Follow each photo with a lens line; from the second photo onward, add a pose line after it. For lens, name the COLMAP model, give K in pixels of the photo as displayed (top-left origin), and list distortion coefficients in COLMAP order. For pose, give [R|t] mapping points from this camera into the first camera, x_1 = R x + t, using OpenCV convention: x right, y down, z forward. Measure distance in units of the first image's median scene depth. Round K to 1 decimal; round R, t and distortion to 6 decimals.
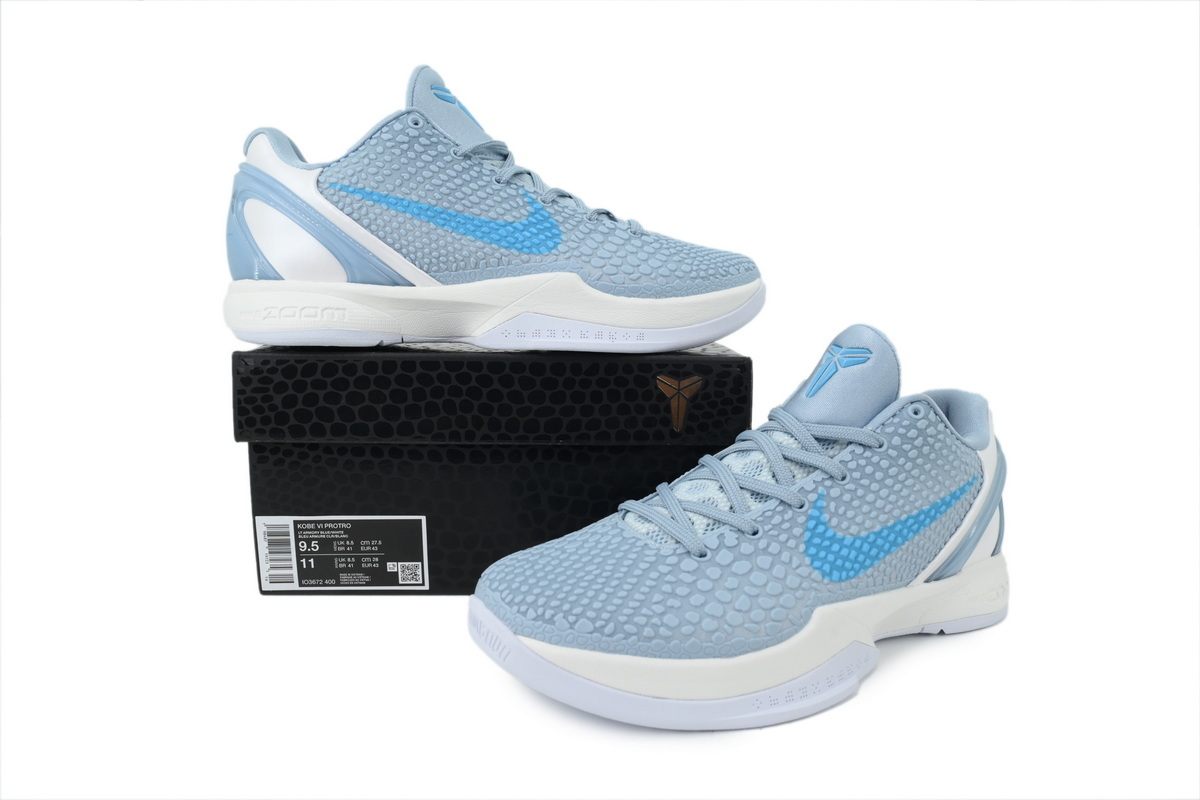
lens RADIAL K [[833.8, 0, 596.8], [0, 833.8, 397.3], [0, 0, 1]] dist [-0.004212, -0.000306]
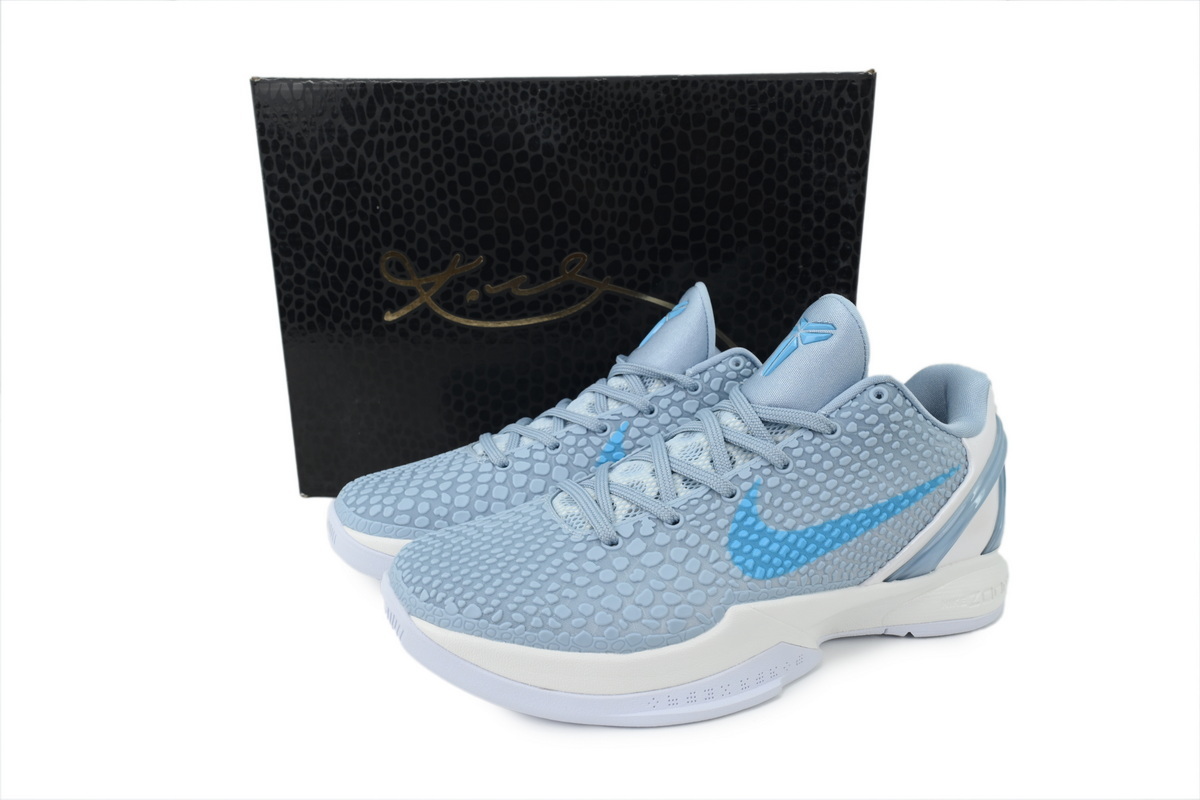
lens RADIAL K [[833.8, 0, 603.7], [0, 833.8, 403.0], [0, 0, 1]] dist [-0.004212, -0.000306]
pose [[0.986603, 0.026516, -0.160968, 0.254046], [-0.015153, 0.997331, 0.071417, -0.036523], [0.162432, -0.068021, 0.984372, 0.070599]]
